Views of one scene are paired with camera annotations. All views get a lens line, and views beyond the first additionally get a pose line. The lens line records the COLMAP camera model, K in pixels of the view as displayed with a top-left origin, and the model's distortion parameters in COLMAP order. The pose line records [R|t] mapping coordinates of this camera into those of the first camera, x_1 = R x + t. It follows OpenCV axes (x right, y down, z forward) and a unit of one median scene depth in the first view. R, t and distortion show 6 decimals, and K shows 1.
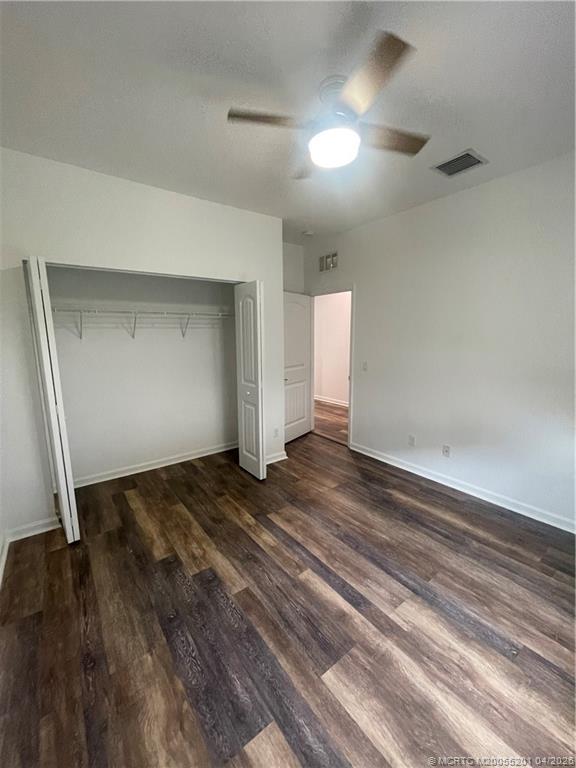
lens RADIAL K [[311.3, 0, 288.8], [0, 311.3, 382.0], [0, 0, 1]] dist [-0.001491, 0.001213]
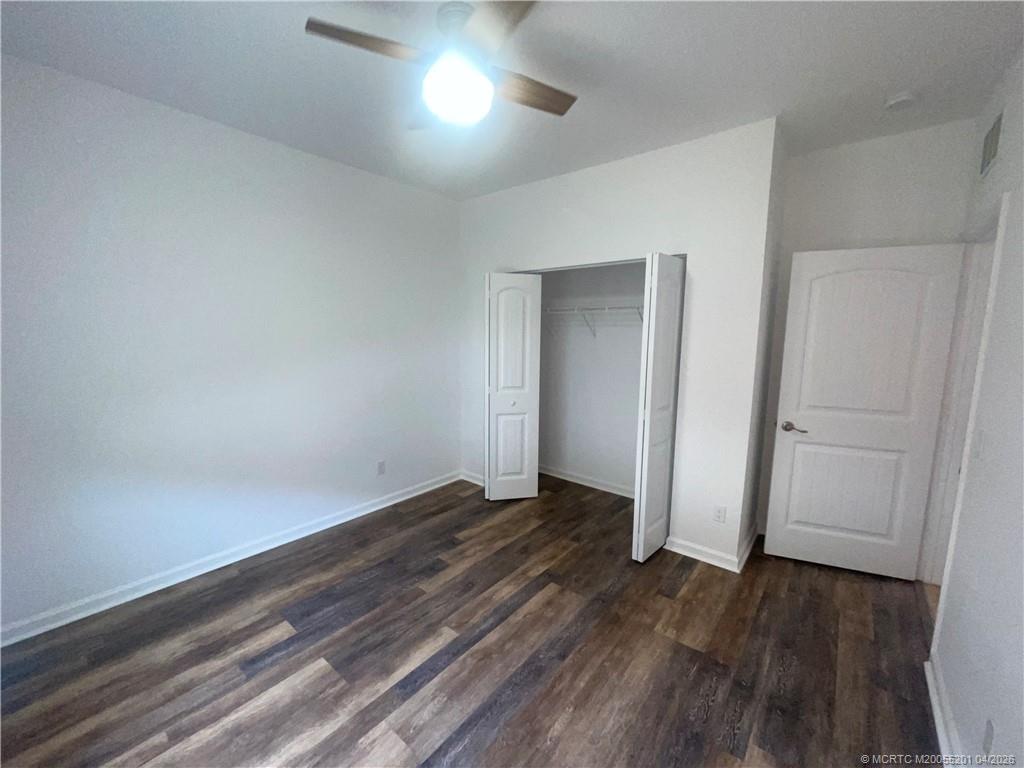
lens RADIAL K [[415.0, 0, 509.7], [0, 415.0, 383.8], [0, 0, 1]] dist [-0.001491, 0.001213]
pose [[0.234153, 0.138073, -0.962345, 0.994624], [-0.160183, 0.981814, 0.101892, -0.147076], [0.958913, 0.130293, 0.252011, 0.757067]]
